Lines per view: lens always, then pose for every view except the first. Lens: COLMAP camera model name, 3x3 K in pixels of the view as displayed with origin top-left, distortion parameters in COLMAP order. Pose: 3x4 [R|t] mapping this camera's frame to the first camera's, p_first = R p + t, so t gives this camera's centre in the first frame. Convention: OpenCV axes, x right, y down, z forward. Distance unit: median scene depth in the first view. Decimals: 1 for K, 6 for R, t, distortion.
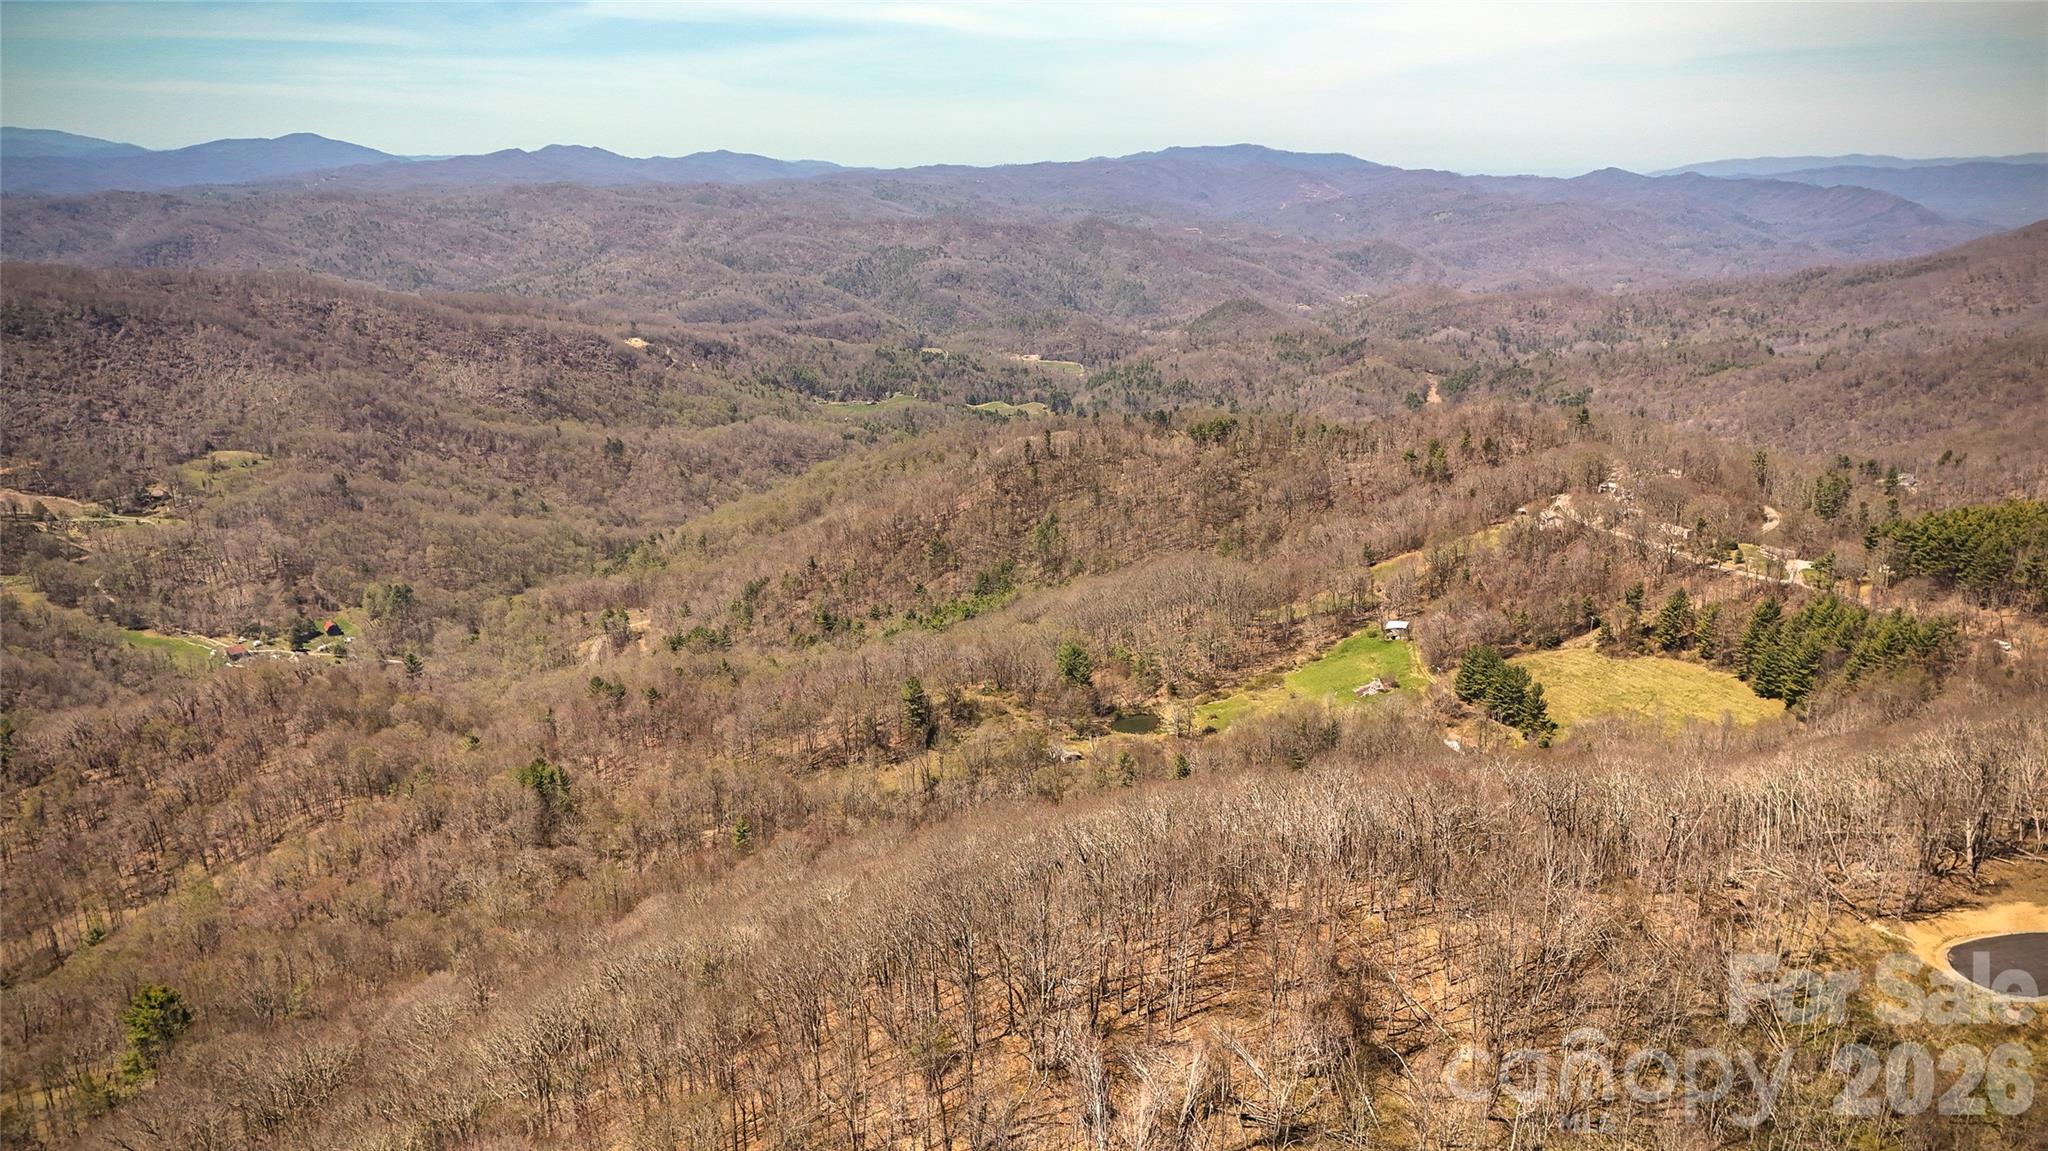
lens RADIAL K [[1497.8, 0, 1024.0], [0, 1497.8, 575.5], [0, 0, 1]] dist [0.057774, -0.059946]
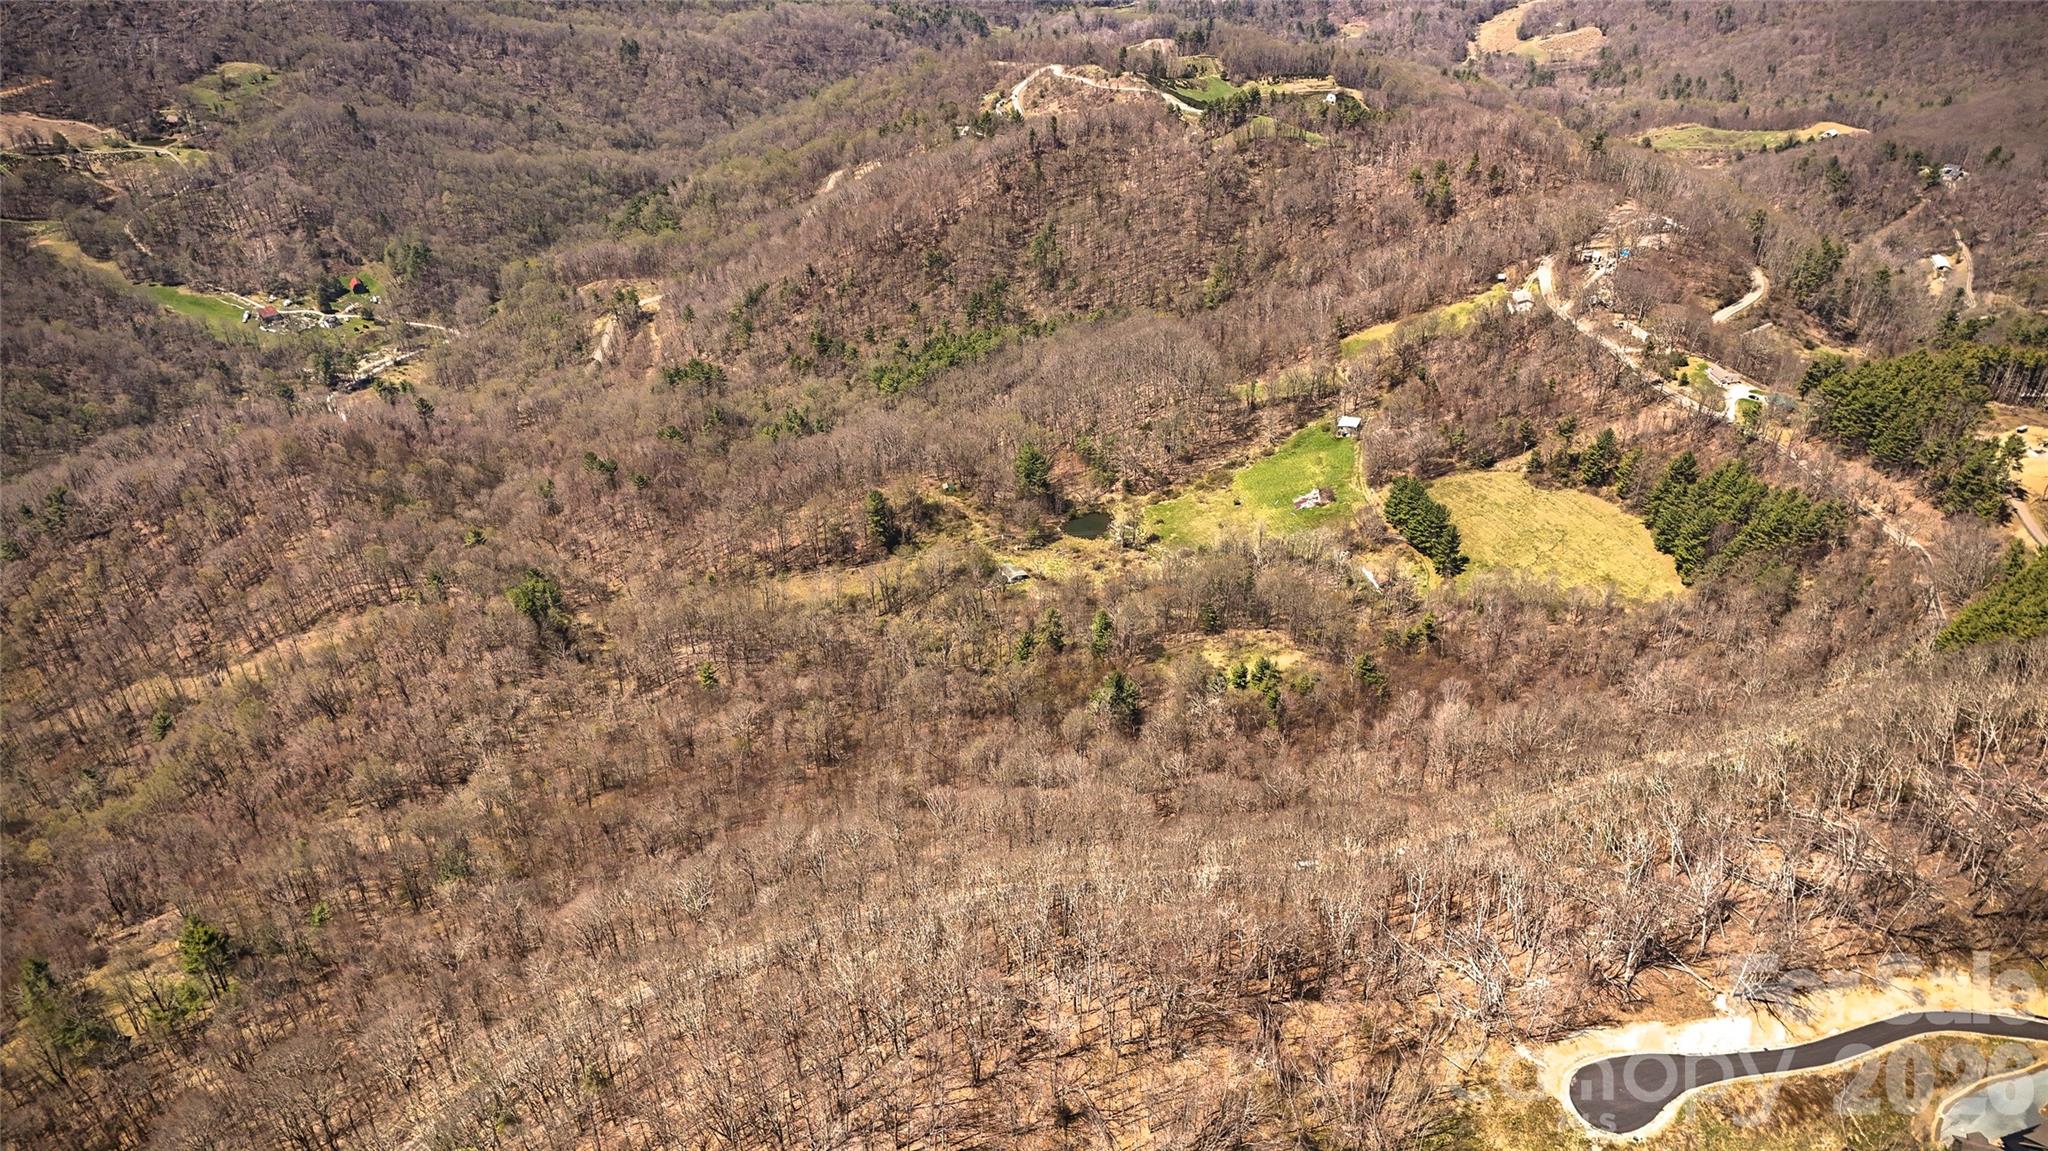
lens RADIAL K [[1497.8, 0, 1024.0], [0, 1497.8, 575.5], [0, 0, 1]] dist [0.057774, -0.059946]
pose [[0.998920, 0.033292, -0.032396, 0.042171], [-0.021752, 0.951444, 0.307054, -0.126818], [0.041045, -0.306017, 0.951141, -0.023049]]
